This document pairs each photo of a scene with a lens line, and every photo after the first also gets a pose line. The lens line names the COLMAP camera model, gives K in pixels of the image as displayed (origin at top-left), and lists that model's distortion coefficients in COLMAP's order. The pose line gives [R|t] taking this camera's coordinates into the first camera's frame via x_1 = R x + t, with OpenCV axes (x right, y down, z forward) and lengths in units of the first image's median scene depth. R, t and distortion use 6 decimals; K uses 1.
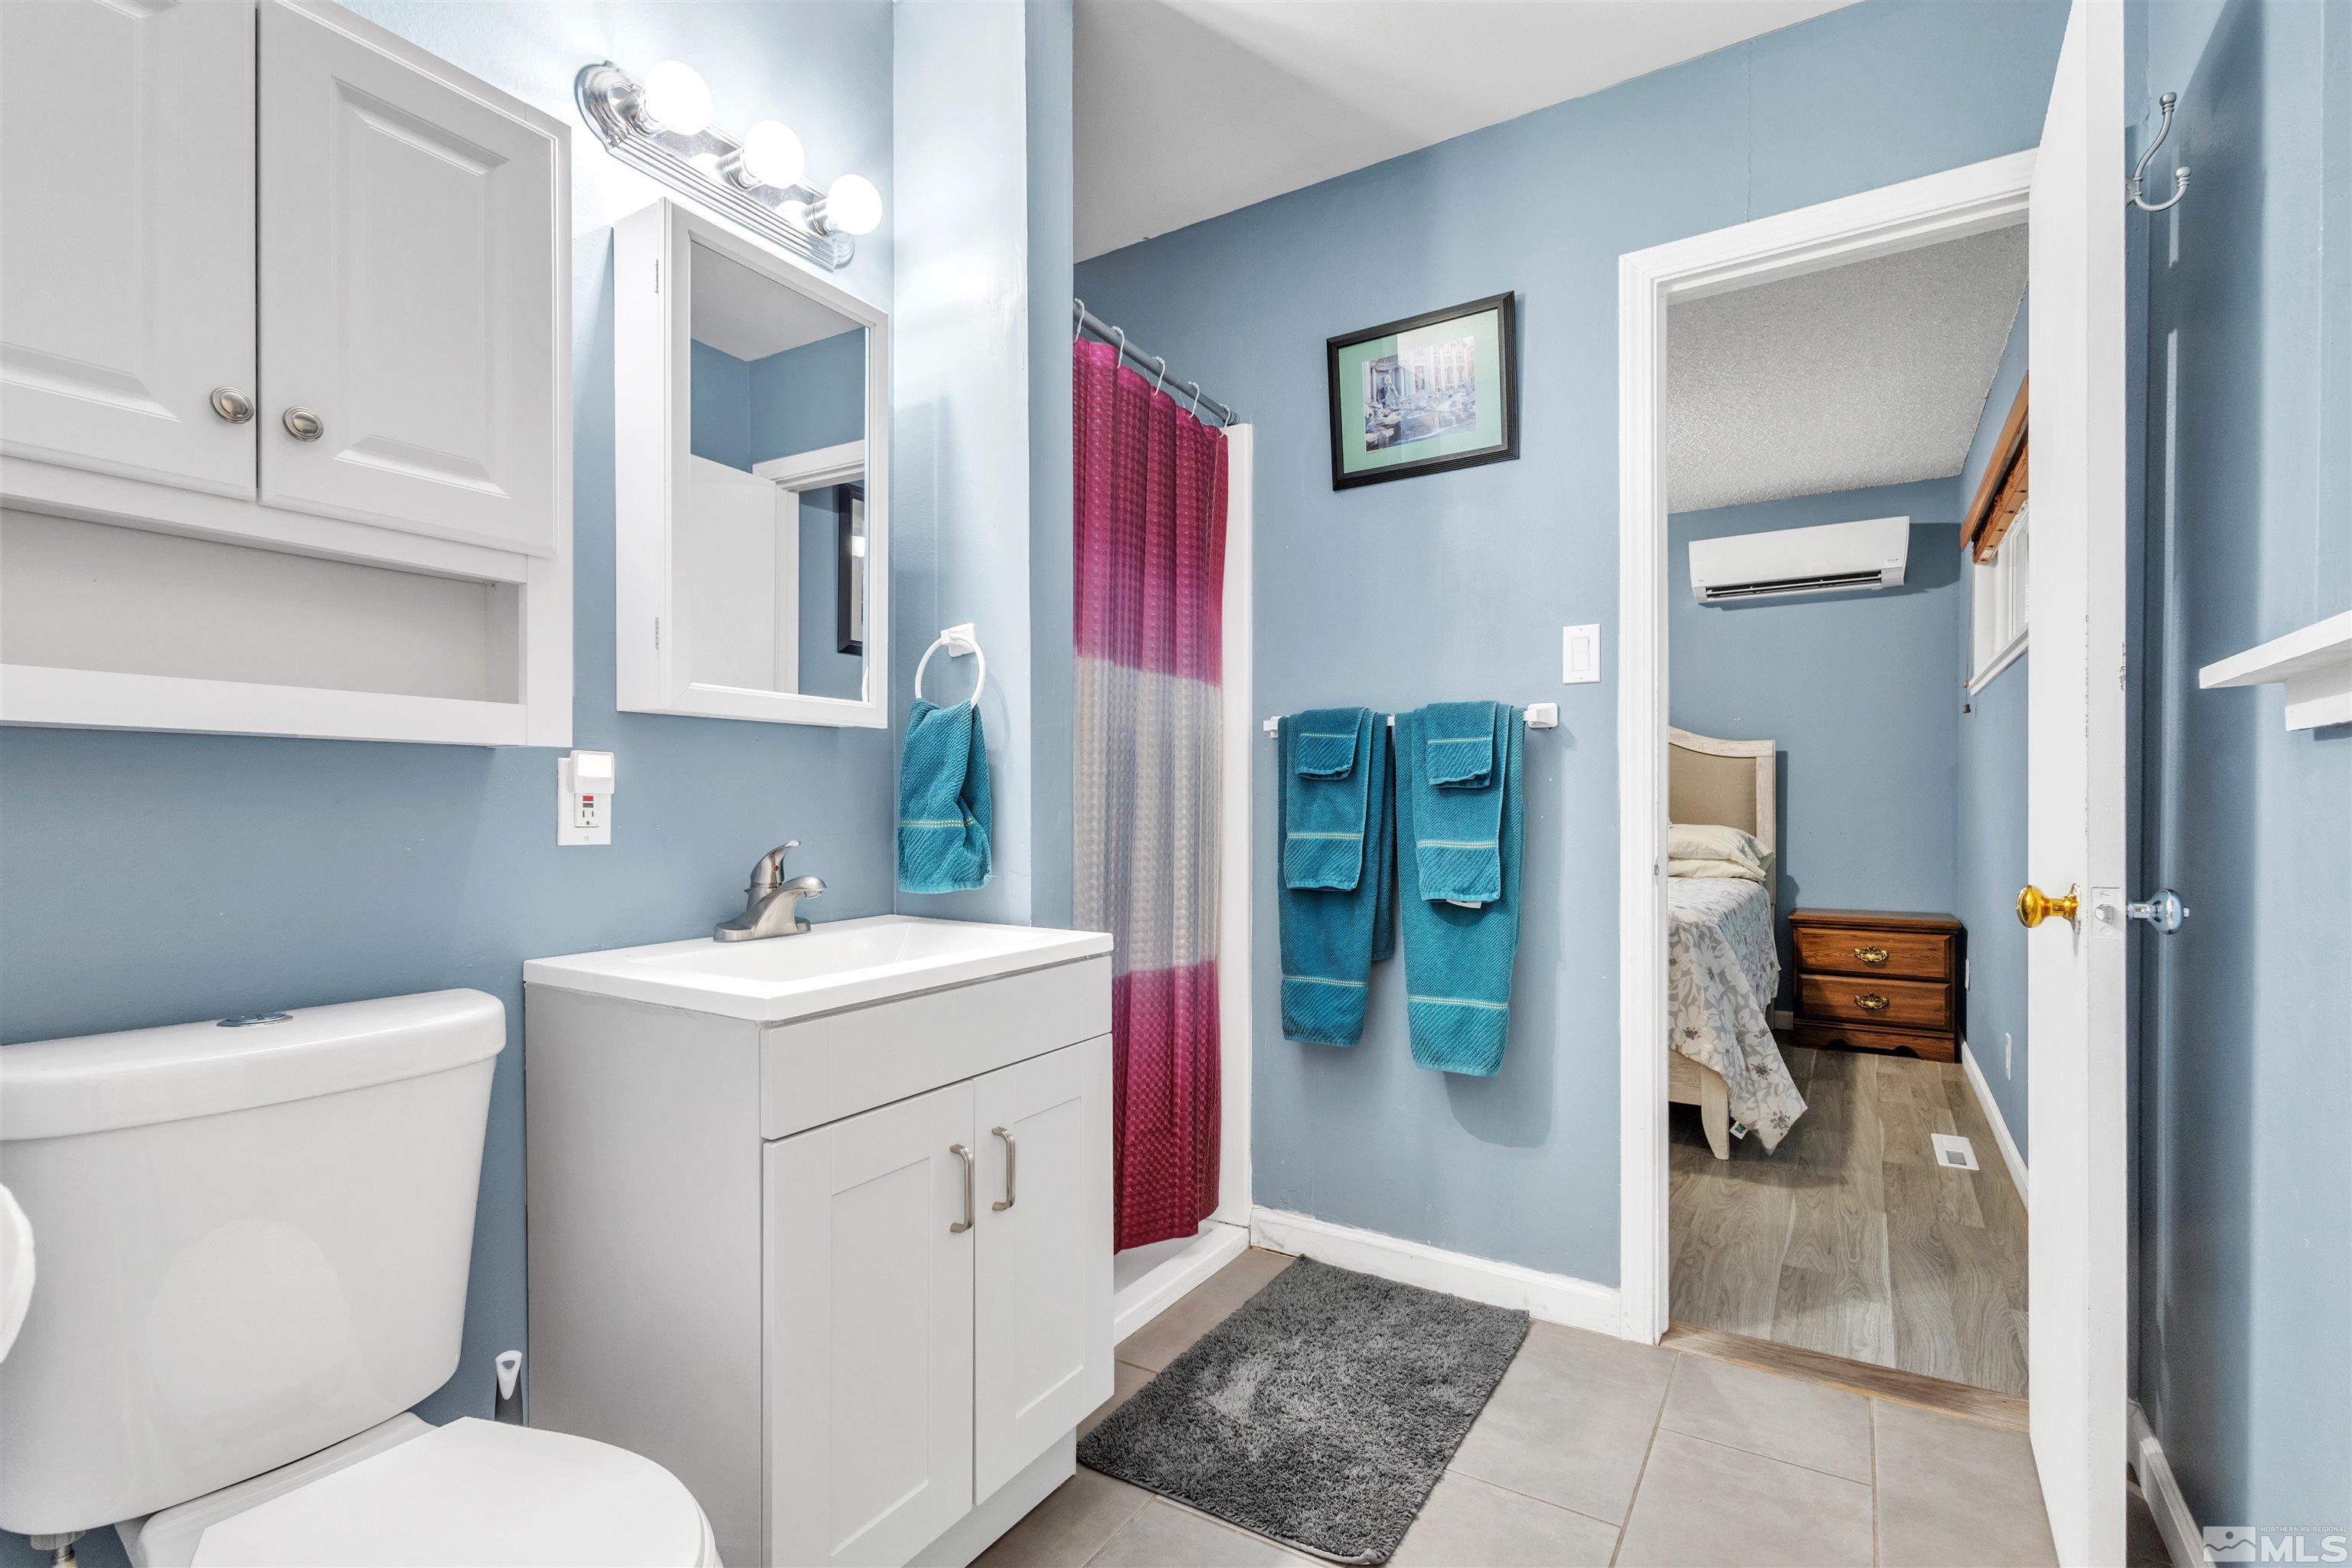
lens RADIAL K [[1088.2, 0, 1175.6], [0, 1088.2, 792.3], [0, 0, 1]] dist [0.000806, -0.000626]
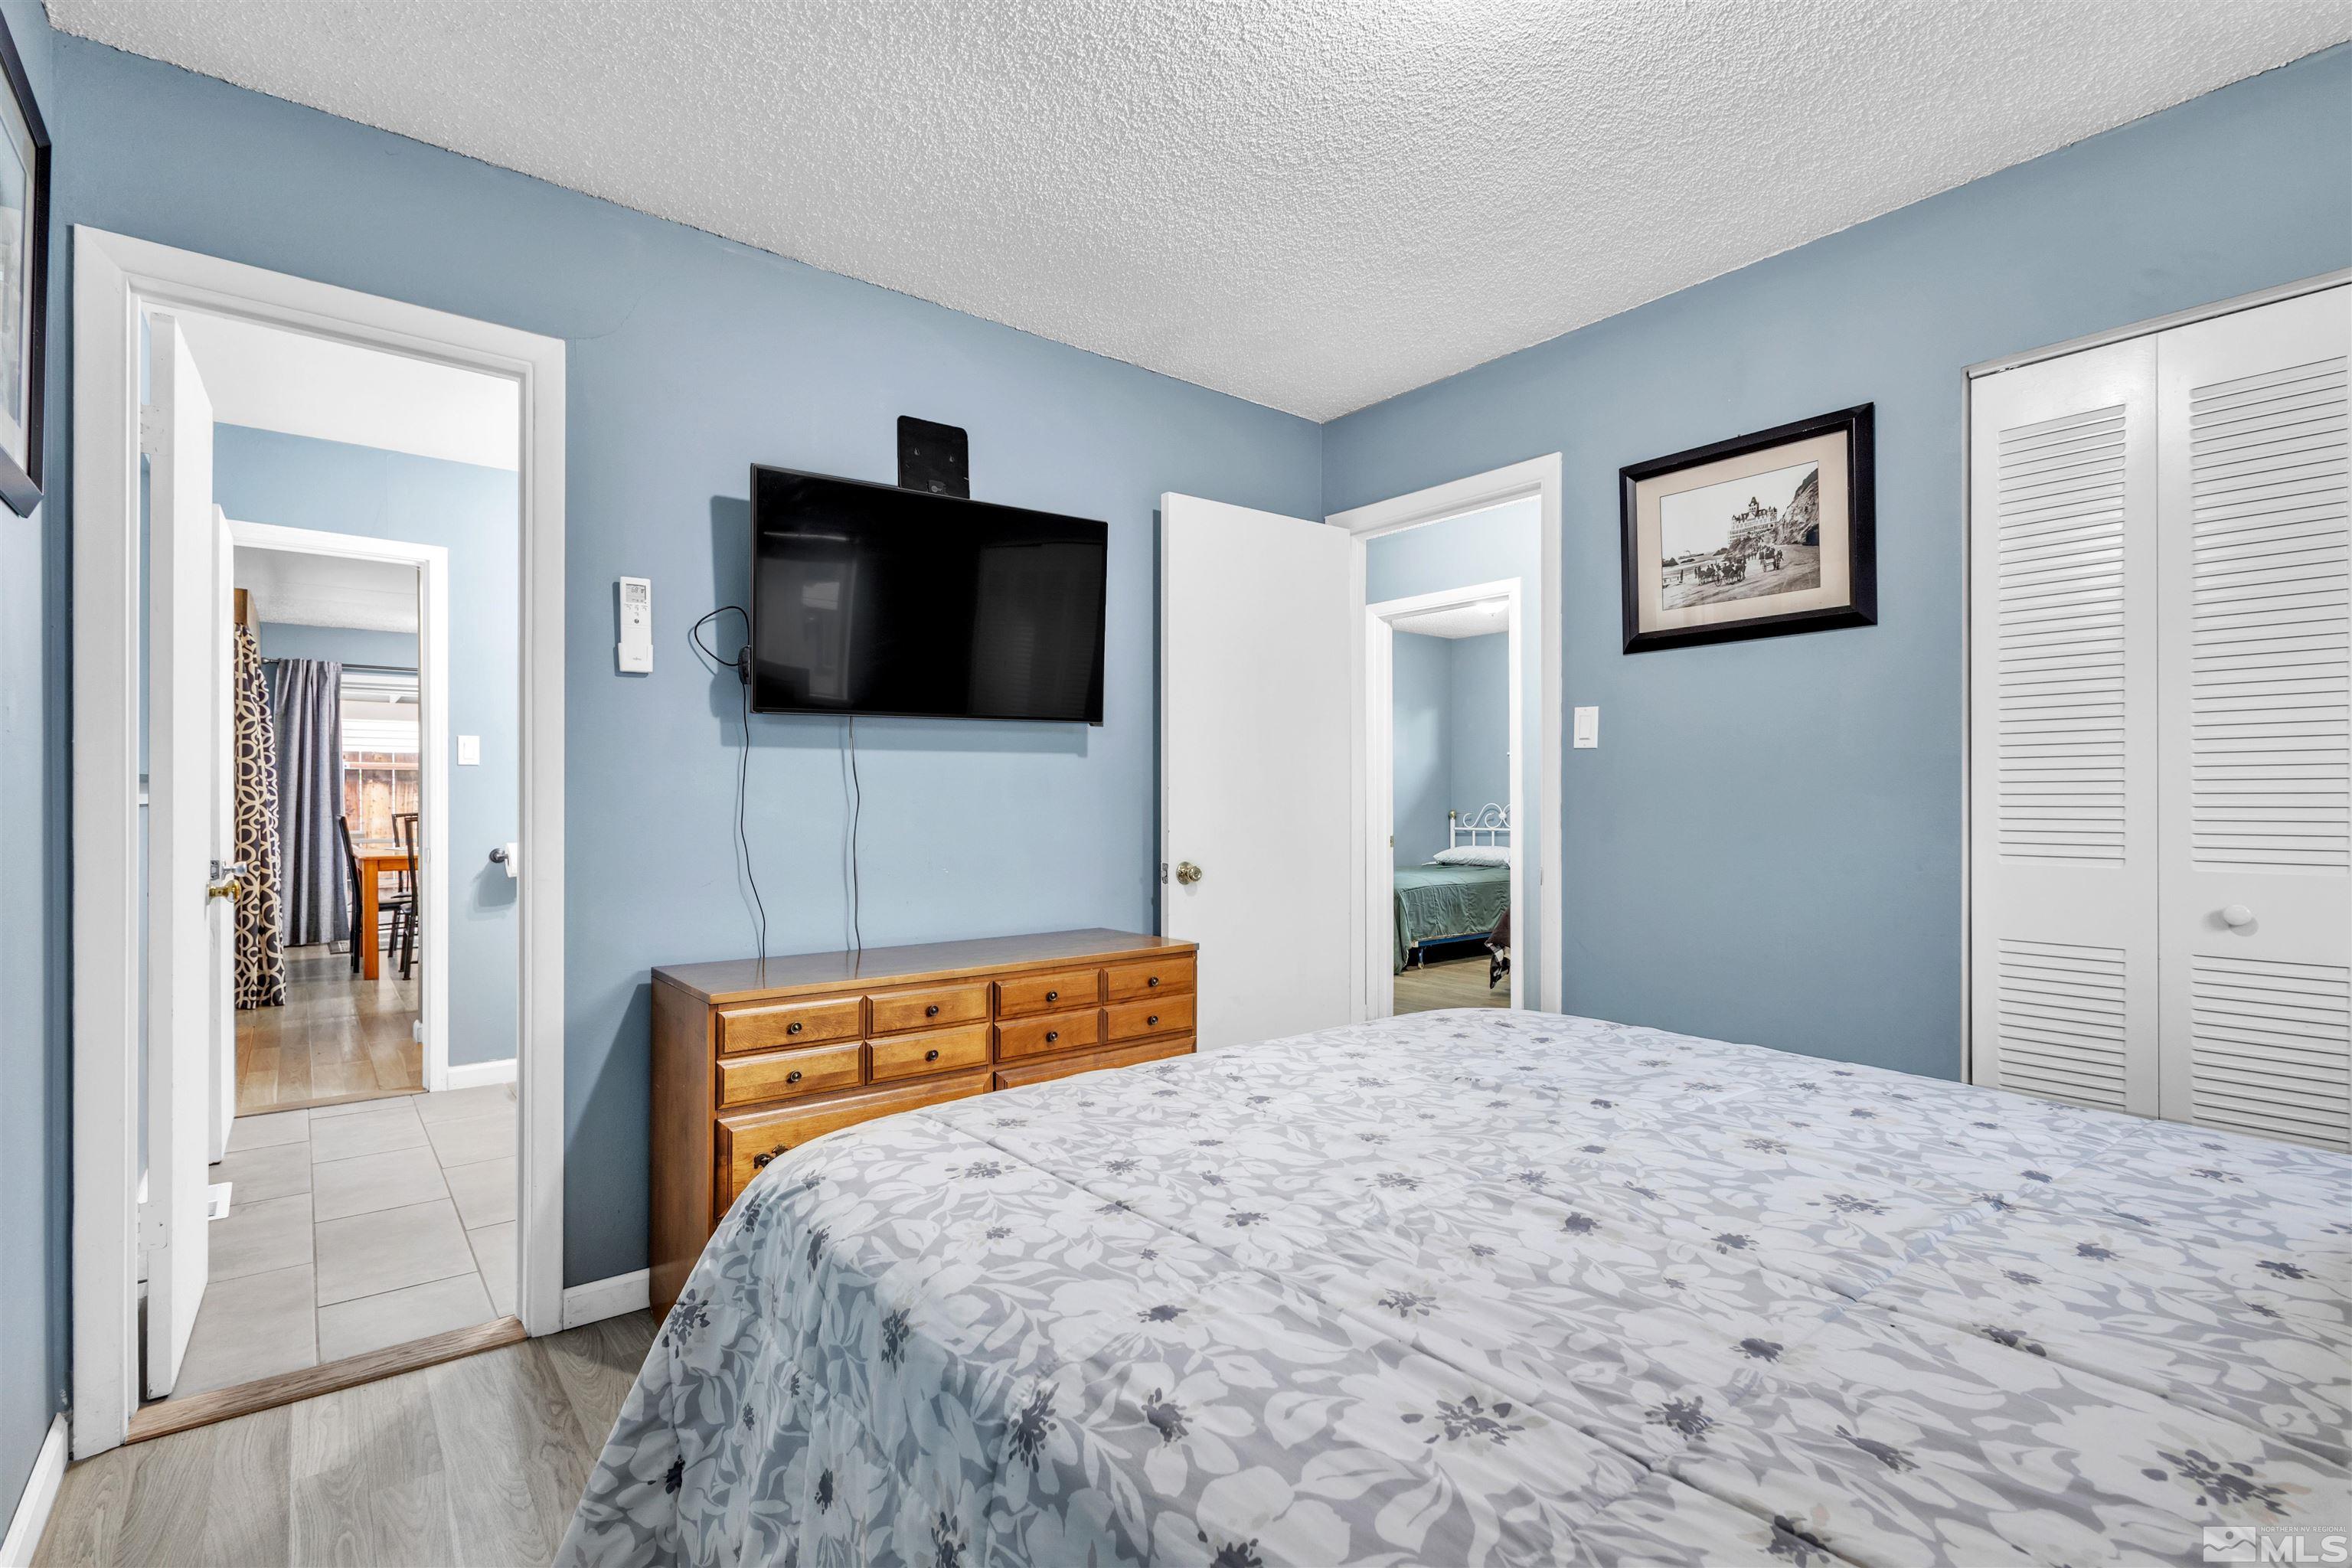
lens RADIAL K [[1088.2, 0, 1175.6], [0, 1088.2, 792.3], [0, 0, 1]] dist [0.000806, -0.000626]
pose [[-0.332300, -0.005276, -0.943159, 1.478710], [0.005903, 0.999953, -0.007674, -0.027053], [0.943155, -0.008117, -0.332254, 2.322261]]
